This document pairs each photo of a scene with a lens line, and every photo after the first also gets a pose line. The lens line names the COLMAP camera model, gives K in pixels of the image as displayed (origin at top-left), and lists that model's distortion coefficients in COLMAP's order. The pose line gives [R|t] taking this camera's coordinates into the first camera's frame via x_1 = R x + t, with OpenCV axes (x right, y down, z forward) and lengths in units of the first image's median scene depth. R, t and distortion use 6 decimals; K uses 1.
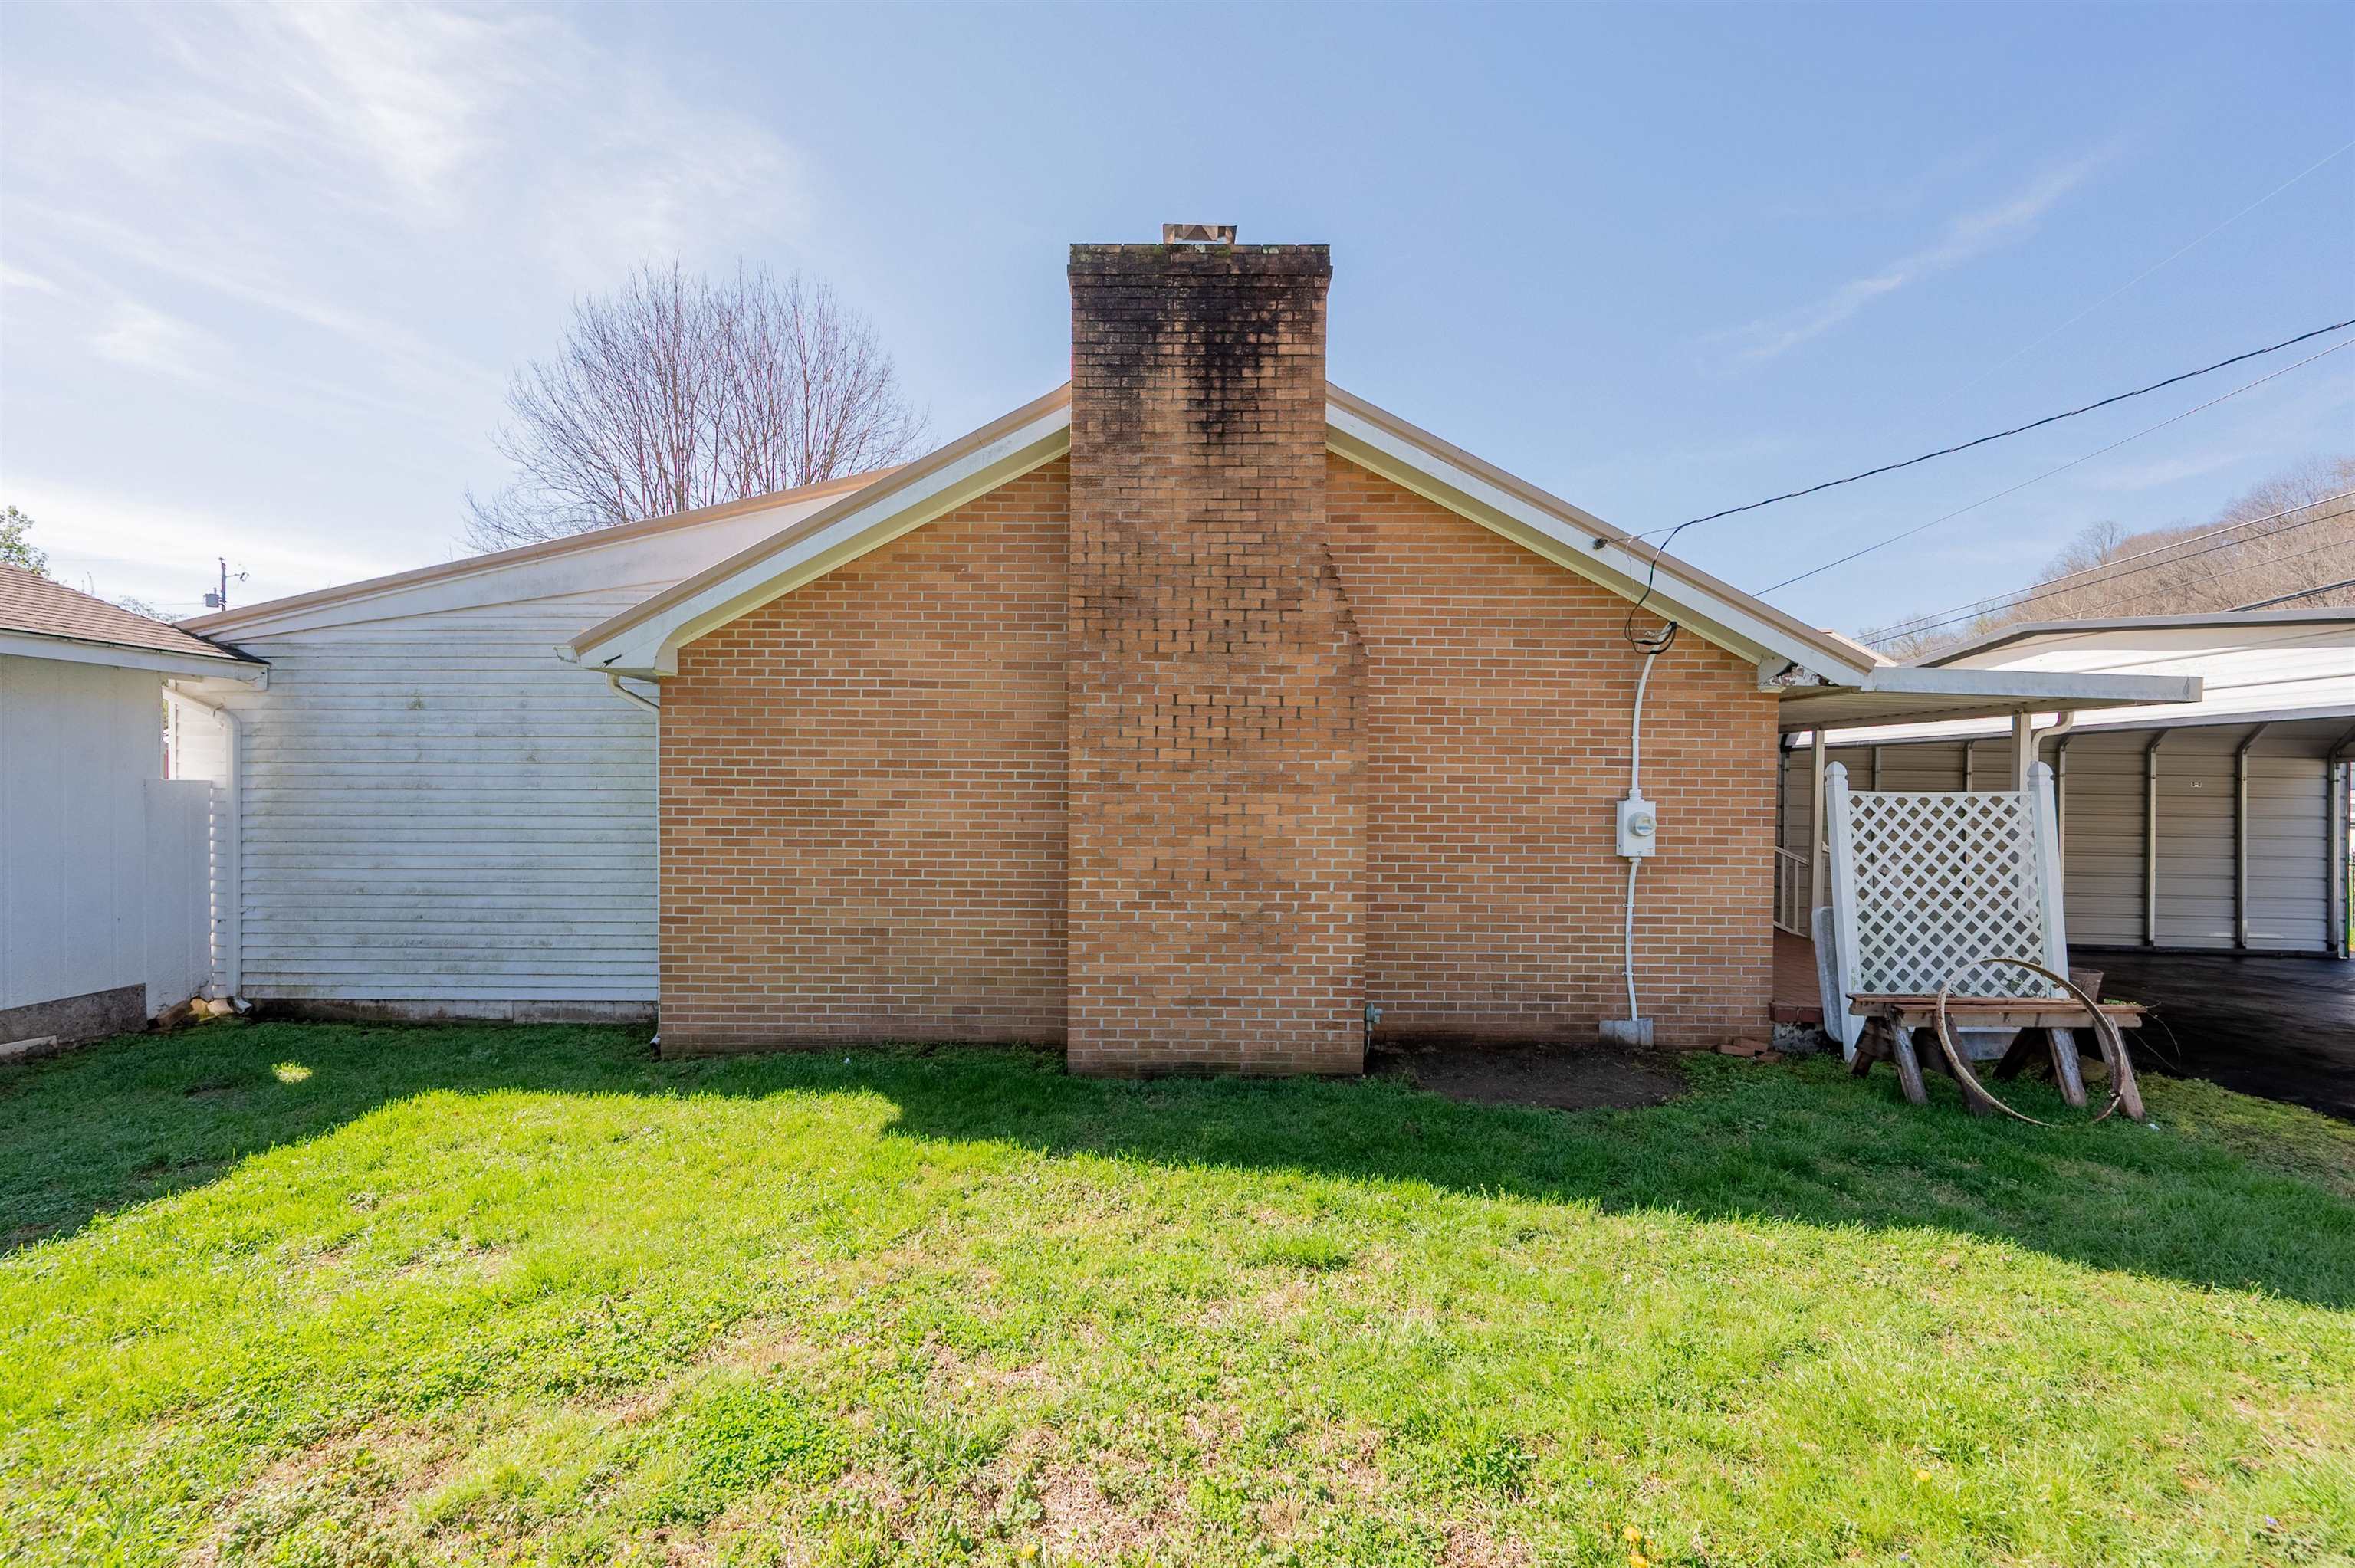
lens RADIAL K [[946.3, 0, 1129.5], [0, 946.3, 789.1], [0, 0, 1]] dist [-0.004477, 0.002221]
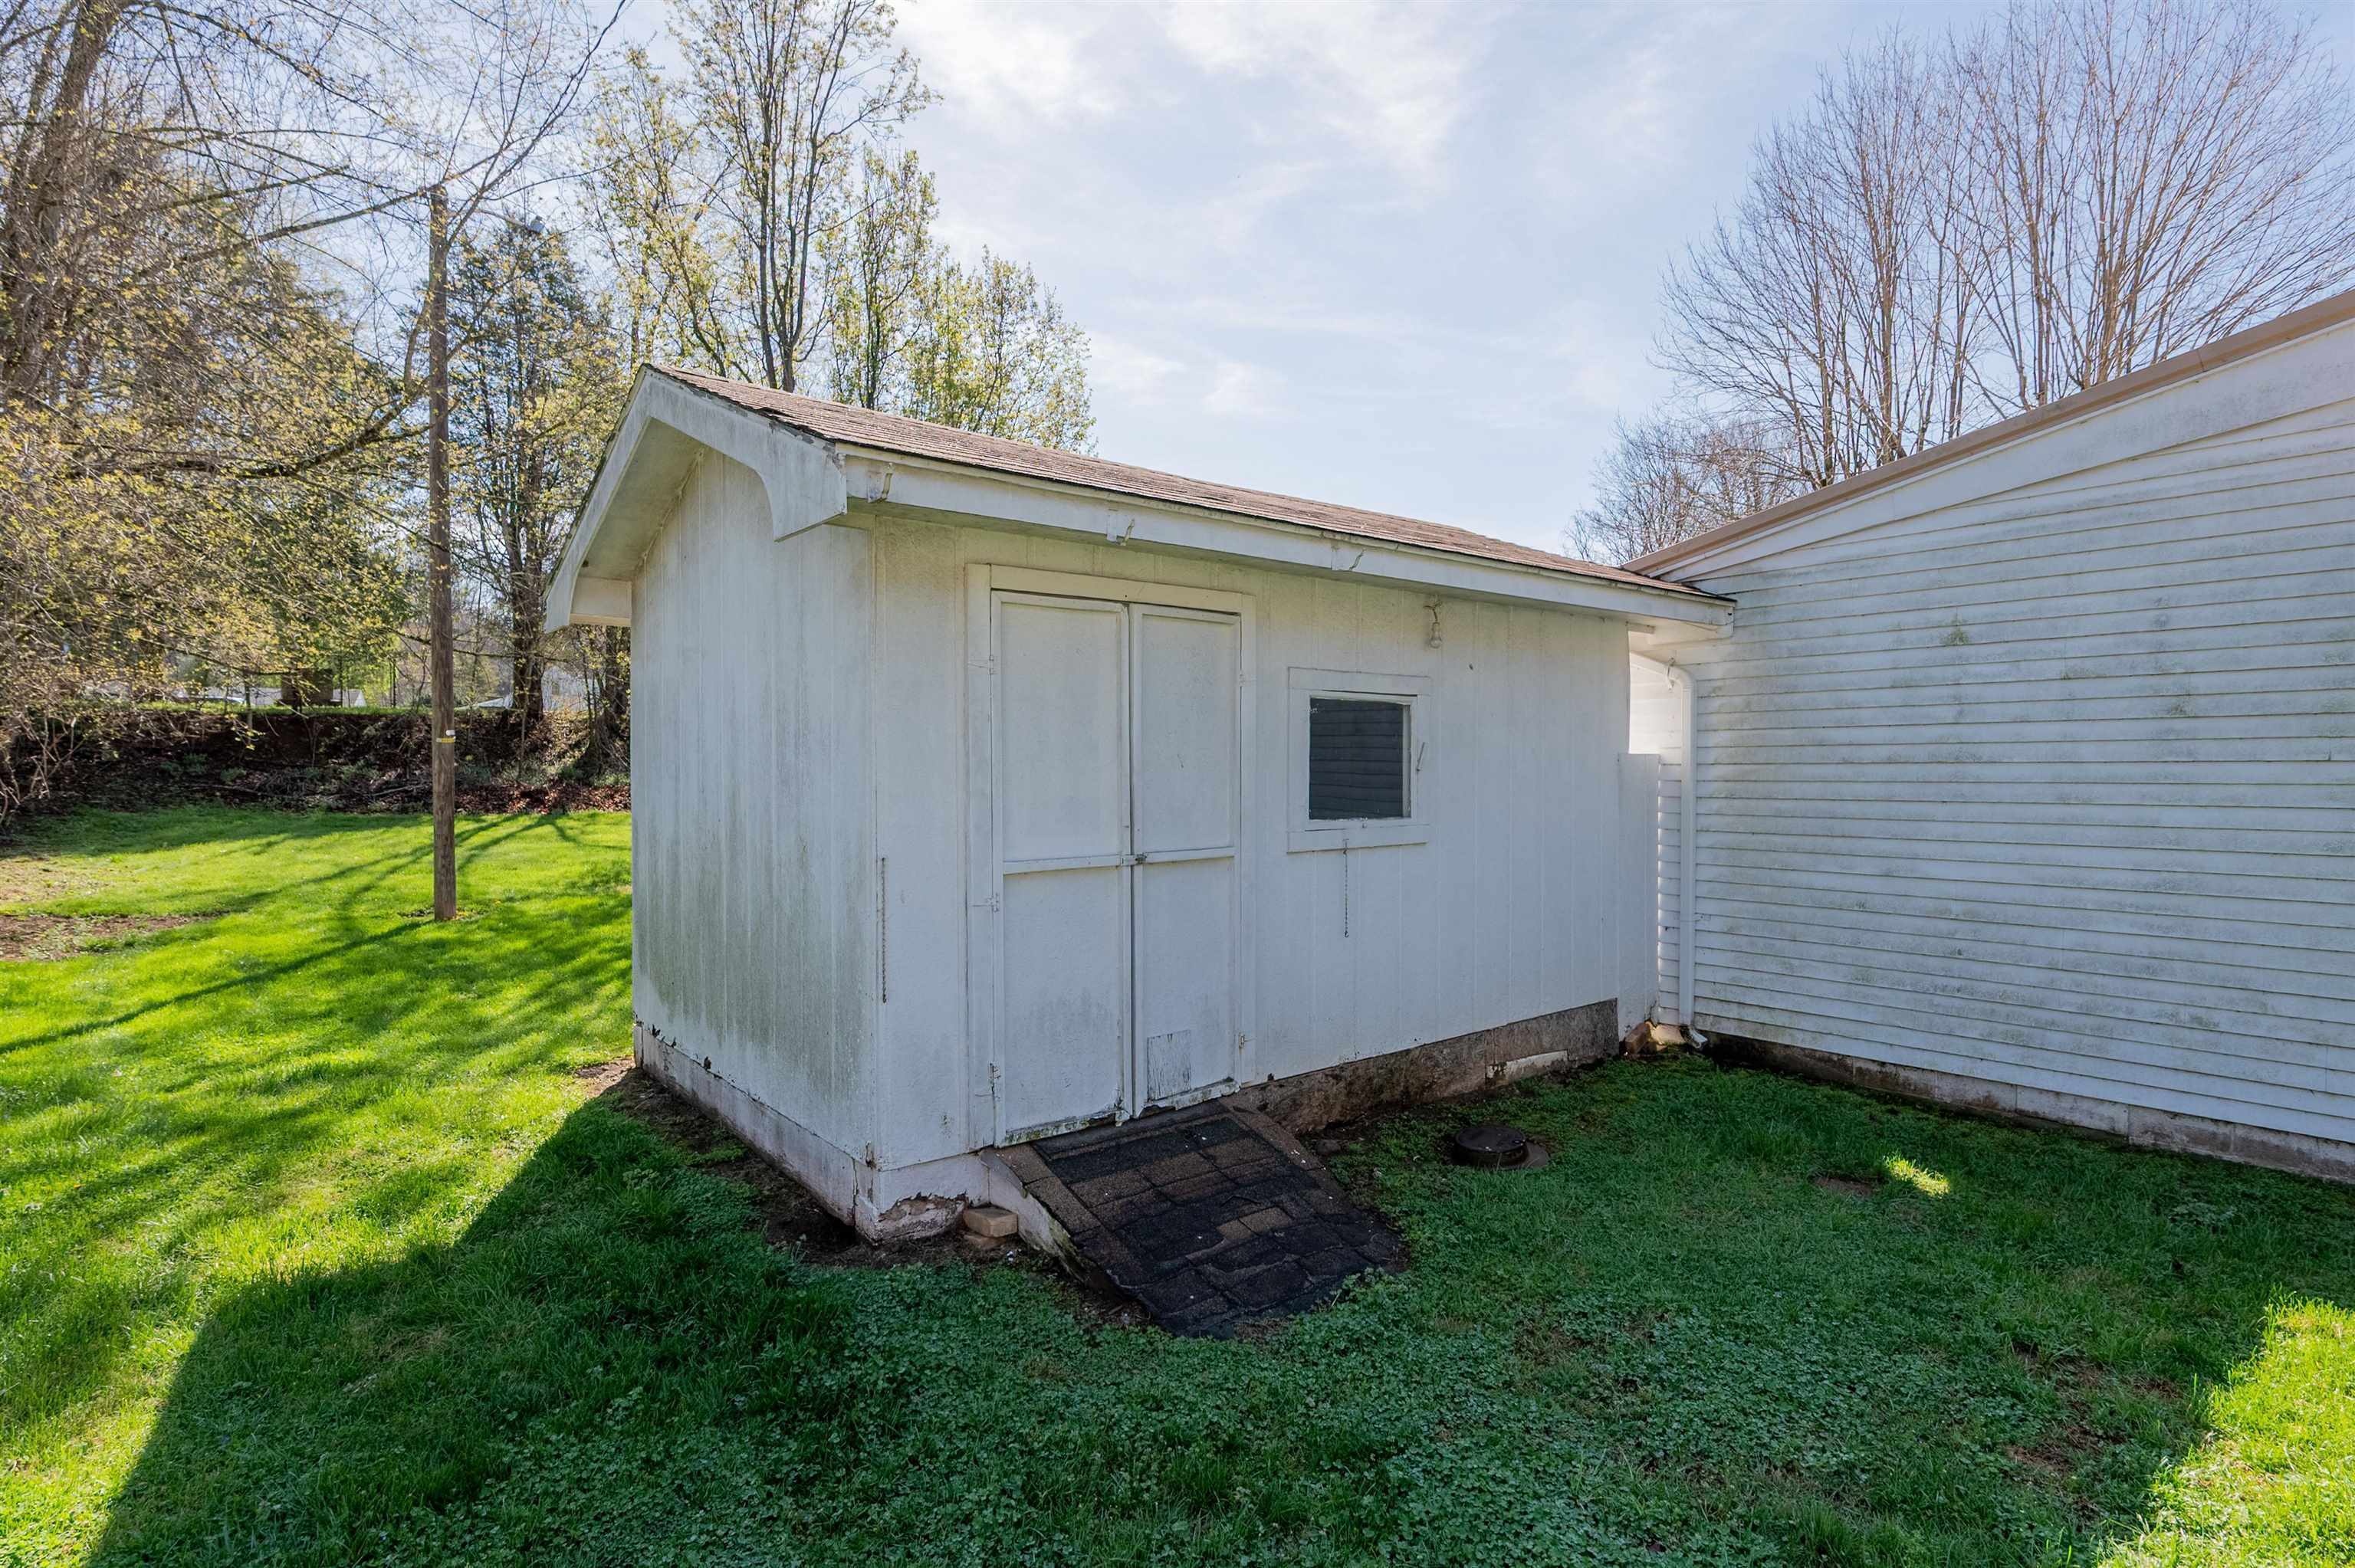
lens RADIAL K [[1156.1, 0, 1186.1], [0, 1156.1, 773.1], [0, 0, 1]] dist [0.012061, -0.000175]
pose [[0.664912, -0.001197, -0.746921, -0.497468], [0.000327, 0.999999, -0.001311, 0.008290], [0.746922, 0.000627, 0.664912, 0.035187]]
